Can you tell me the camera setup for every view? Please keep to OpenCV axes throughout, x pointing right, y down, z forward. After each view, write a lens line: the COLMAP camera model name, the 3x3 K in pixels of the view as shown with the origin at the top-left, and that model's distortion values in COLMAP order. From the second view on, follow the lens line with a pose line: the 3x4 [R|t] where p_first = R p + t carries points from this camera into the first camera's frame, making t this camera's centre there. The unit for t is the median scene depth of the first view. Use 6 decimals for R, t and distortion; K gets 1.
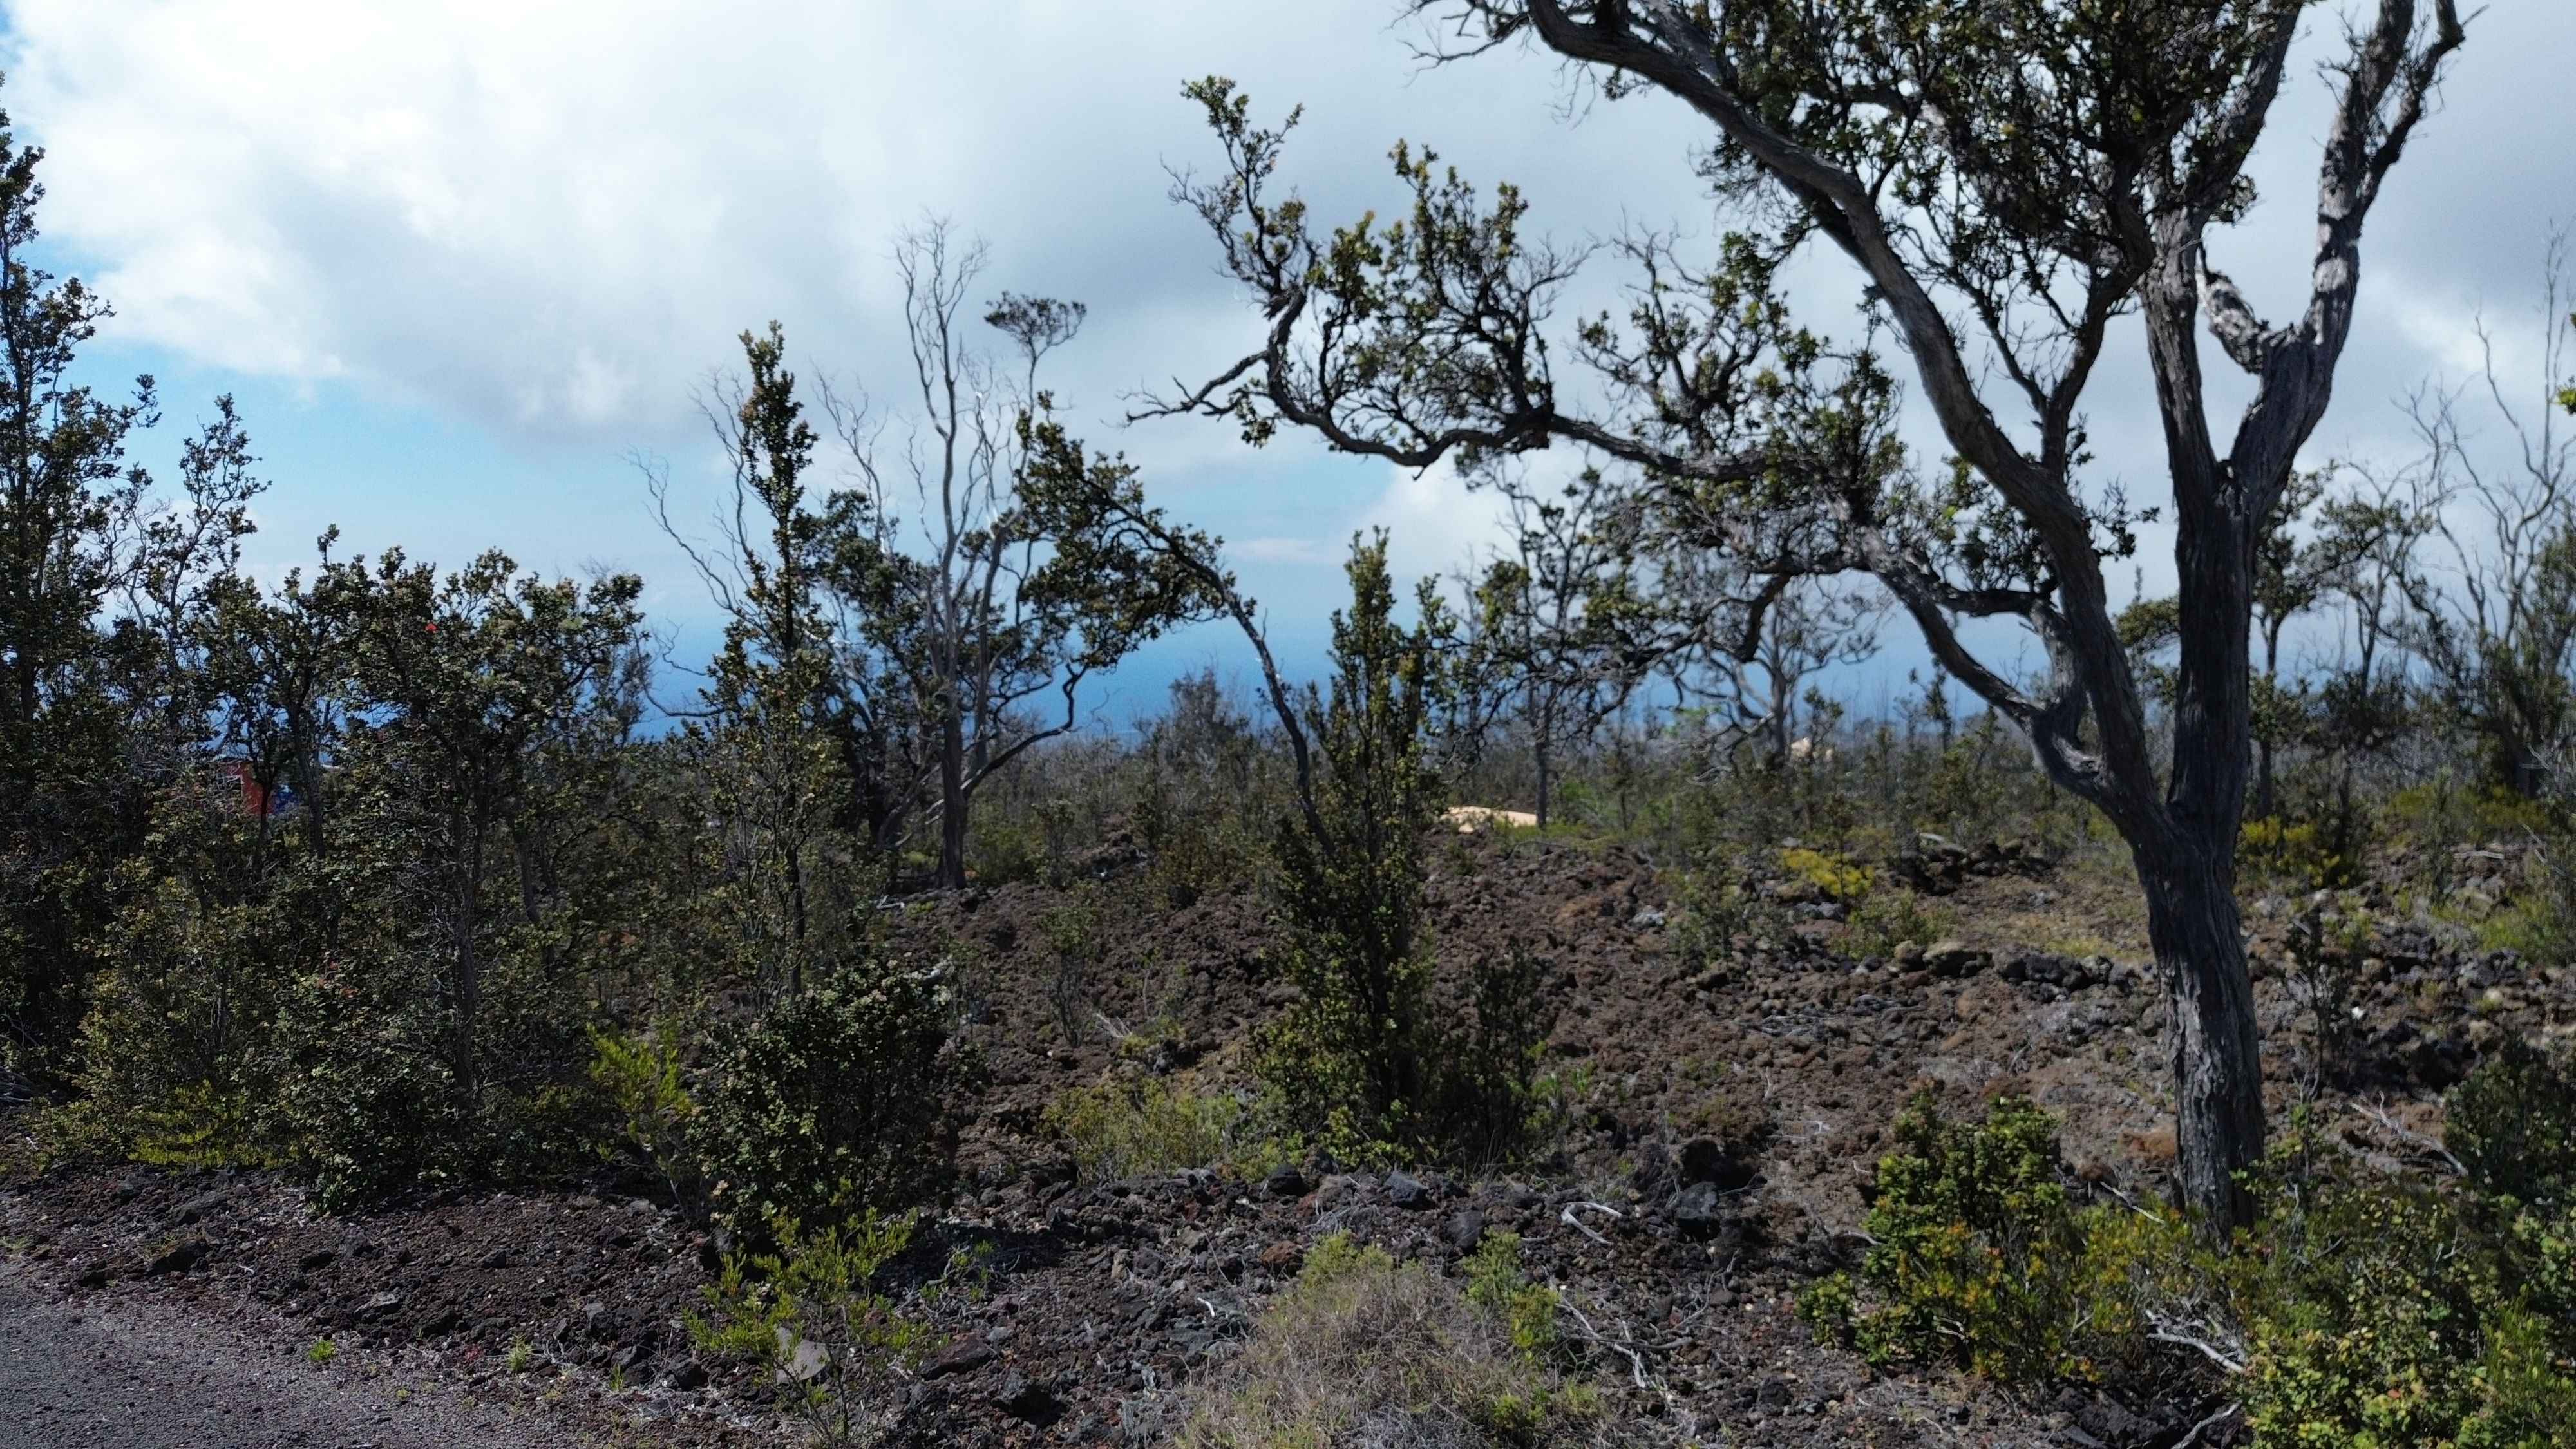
lens RADIAL K [[1800.5, 0, 1288.0], [0, 1800.5, 724.5], [0, 0, 1]] dist [0.062921, -0.067434]
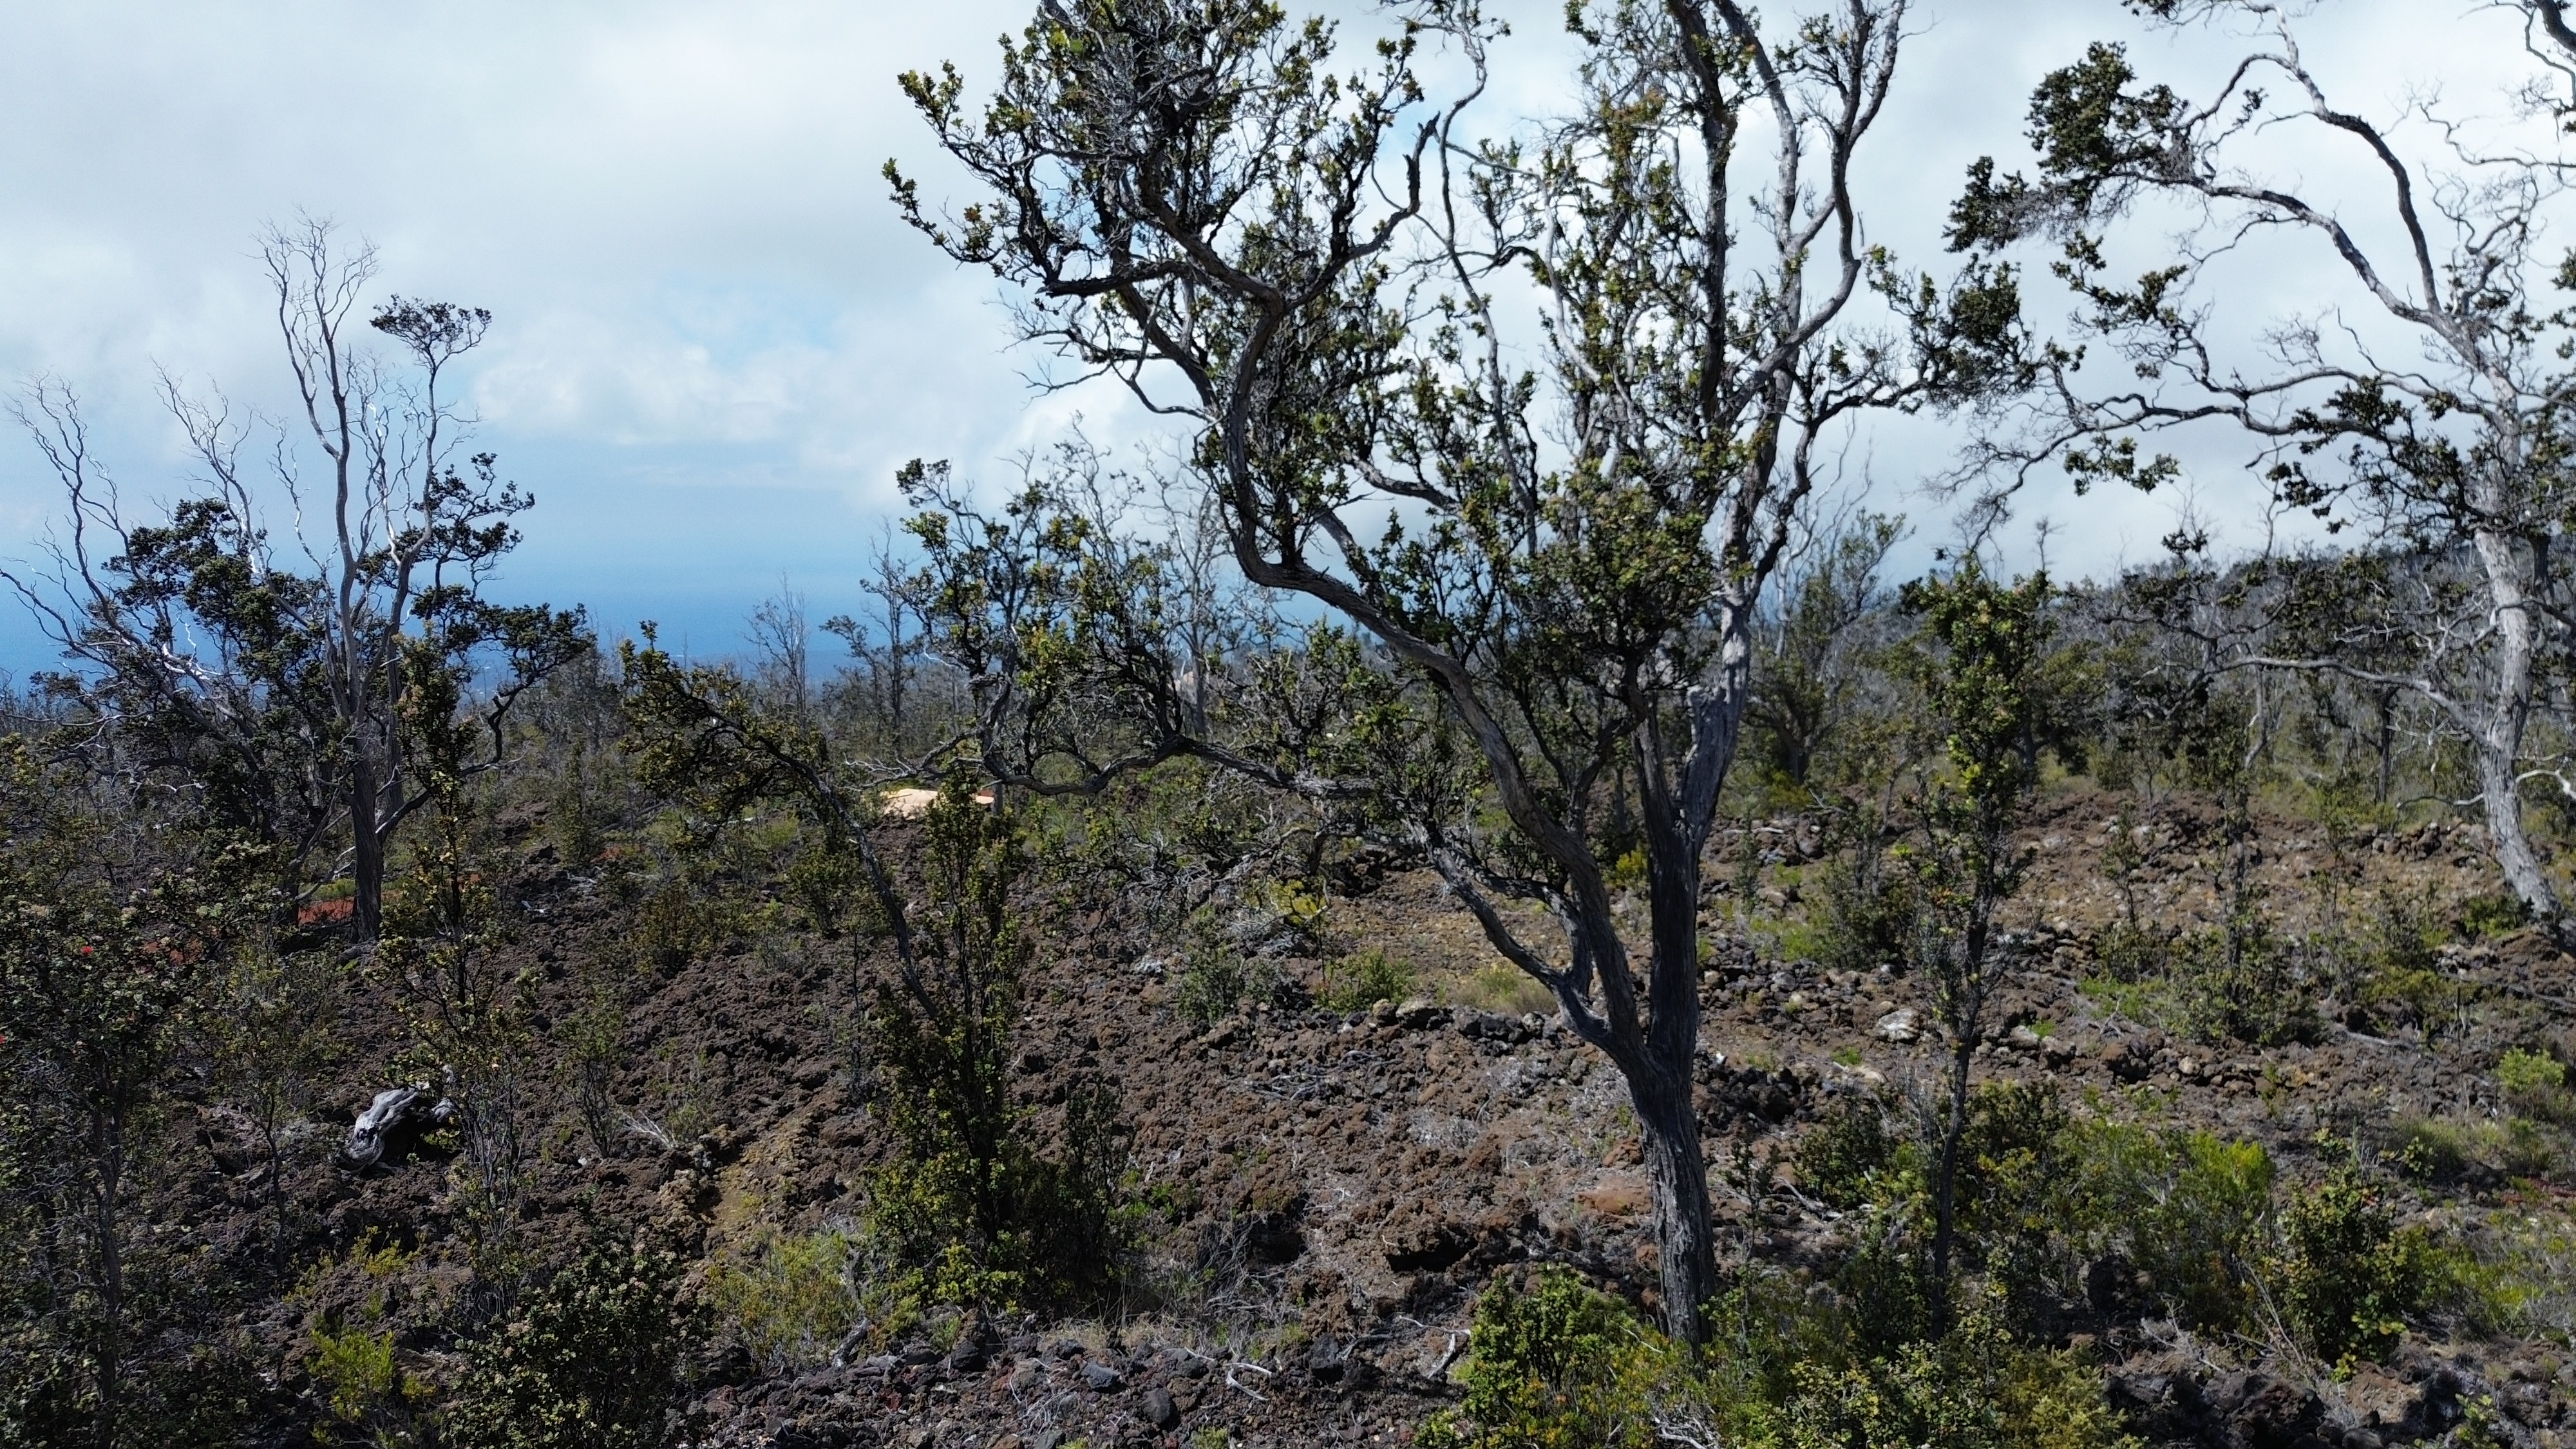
lens RADIAL K [[1800.5, 0, 1288.0], [0, 1800.5, 724.5], [0, 0, 1]] dist [0.062921, -0.067434]
pose [[0.944060, -0.044853, 0.326710, -0.124837], [0.031584, 0.998451, 0.045810, -0.150843], [-0.328258, -0.032928, 0.944014, -0.123845]]
